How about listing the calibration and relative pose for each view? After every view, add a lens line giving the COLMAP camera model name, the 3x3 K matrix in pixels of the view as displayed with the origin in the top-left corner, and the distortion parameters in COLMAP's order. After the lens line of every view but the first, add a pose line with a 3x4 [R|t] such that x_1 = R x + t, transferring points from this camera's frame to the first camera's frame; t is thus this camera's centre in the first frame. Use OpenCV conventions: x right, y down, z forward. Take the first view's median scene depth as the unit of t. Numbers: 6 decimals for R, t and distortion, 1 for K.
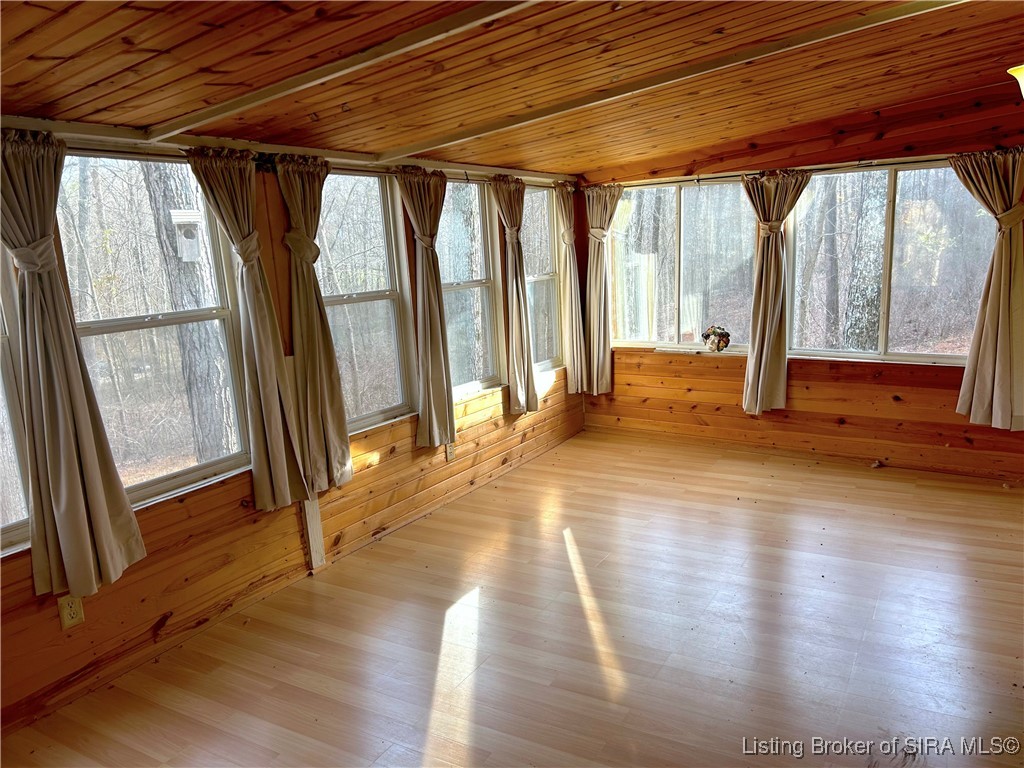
lens RADIAL K [[784.3, 0, 512.0], [0, 784.3, 384.0], [0, 0, 1]] dist [0.048837, -0.057027]
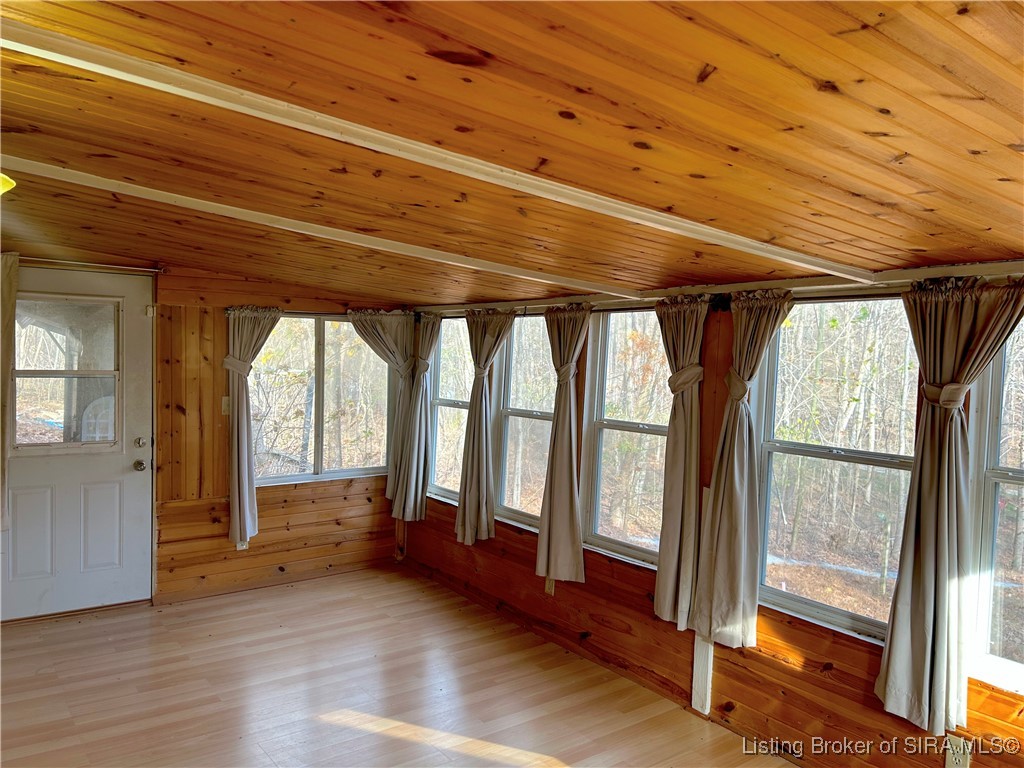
lens RADIAL K [[784.3, 0, 512.0], [0, 784.3, 384.0], [0, 0, 1]] dist [0.048837, -0.057027]
pose [[-0.414946, 0.031071, -0.909315, 0.812619], [-0.199348, 0.972028, 0.124182, -0.262776], [0.887739, 0.232799, -0.397145, 1.260403]]
